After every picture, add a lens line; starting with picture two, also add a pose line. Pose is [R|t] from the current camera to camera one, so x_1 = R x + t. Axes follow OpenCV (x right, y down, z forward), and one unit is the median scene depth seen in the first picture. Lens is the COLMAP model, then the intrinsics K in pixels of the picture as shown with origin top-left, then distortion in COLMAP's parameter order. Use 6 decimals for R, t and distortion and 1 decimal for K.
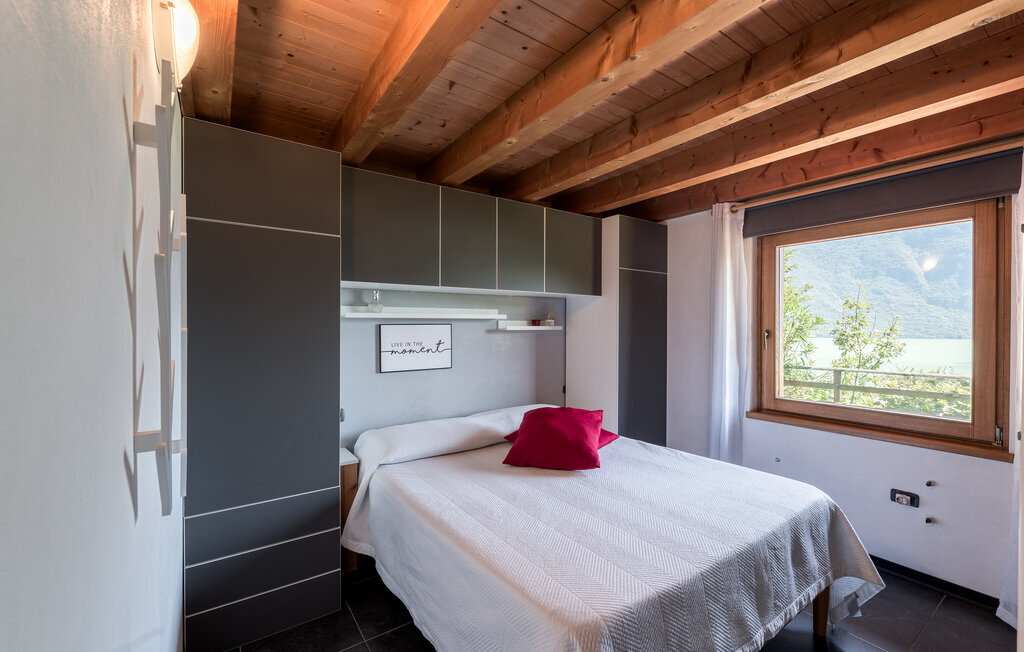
lens RADIAL K [[421.8, 0, 511.6], [0, 421.8, 294.9], [0, 0, 1]] dist [-0.000142, -0.000306]
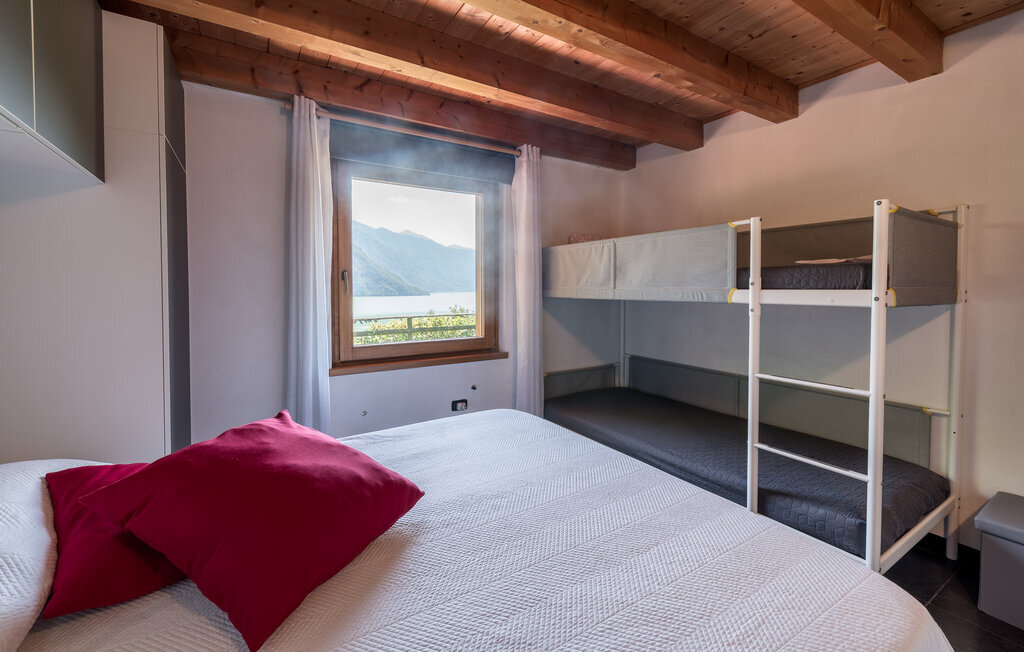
lens RADIAL K [[421.8, 0, 511.6], [0, 421.8, 294.9], [0, 0, 1]] dist [-0.000142, -0.000306]
pose [[0.054276, -0.020671, 0.998312, -0.245528], [-0.078480, 0.996605, 0.024903, 0.085839], [-0.995437, -0.079699, 0.052469, 0.627426]]
